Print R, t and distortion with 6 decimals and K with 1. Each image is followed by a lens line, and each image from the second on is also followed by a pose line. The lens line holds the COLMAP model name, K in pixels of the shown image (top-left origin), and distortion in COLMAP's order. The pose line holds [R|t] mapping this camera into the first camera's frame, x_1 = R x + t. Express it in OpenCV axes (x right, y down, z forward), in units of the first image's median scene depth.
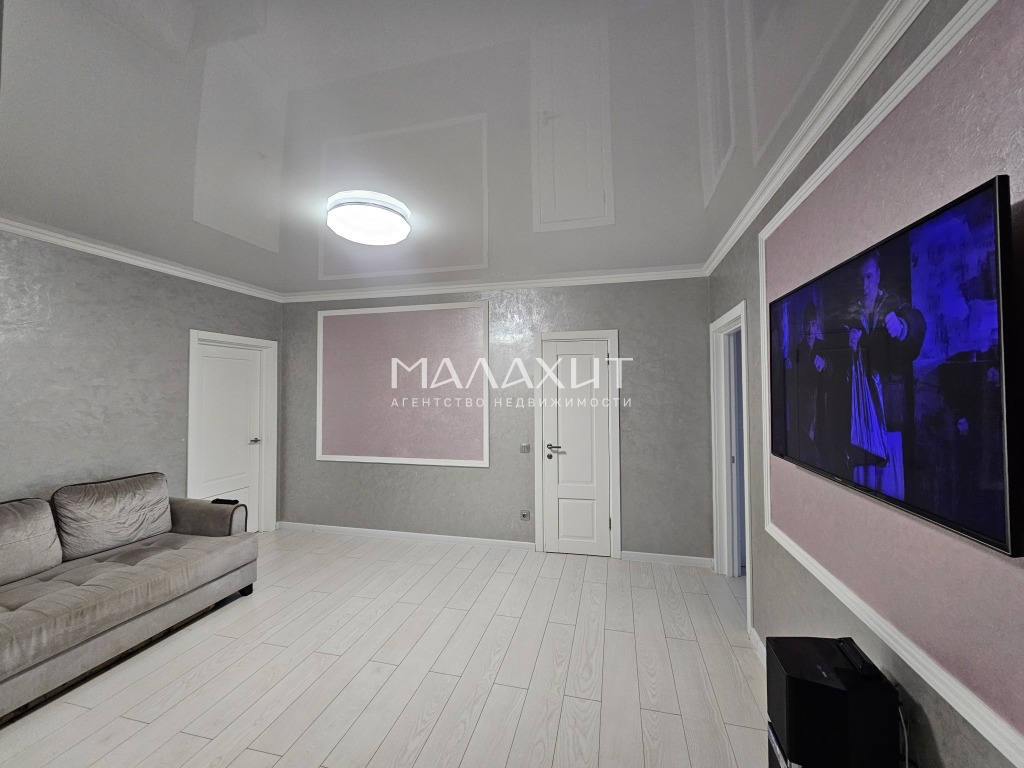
lens RADIAL K [[419.6, 0, 510.8], [0, 419.6, 376.4], [0, 0, 1]] dist [0.000977, -0.000182]
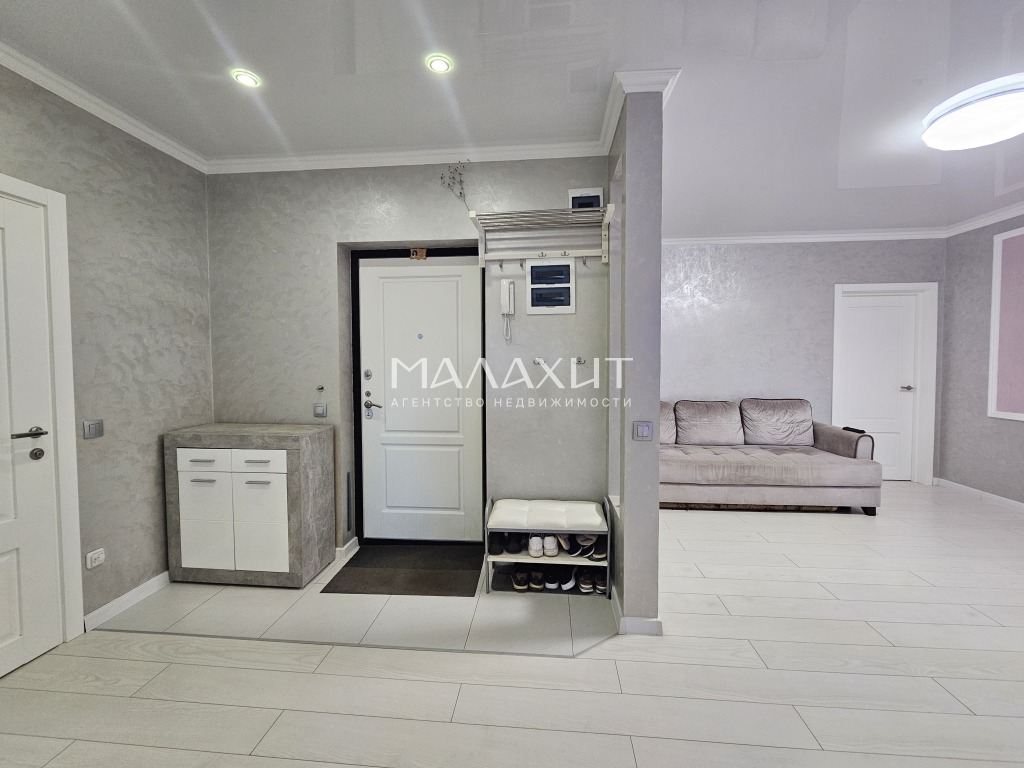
lens RADIAL K [[419.6, 0, 511.3], [0, 419.6, 378.1], [0, 0, 1]] dist [0.000977, -0.000182]
pose [[0.154758, 0.041145, -0.987095, 0.298892], [0.035175, 0.998269, 0.047126, 0.069752], [0.987326, -0.042014, 0.153043, -0.091017]]
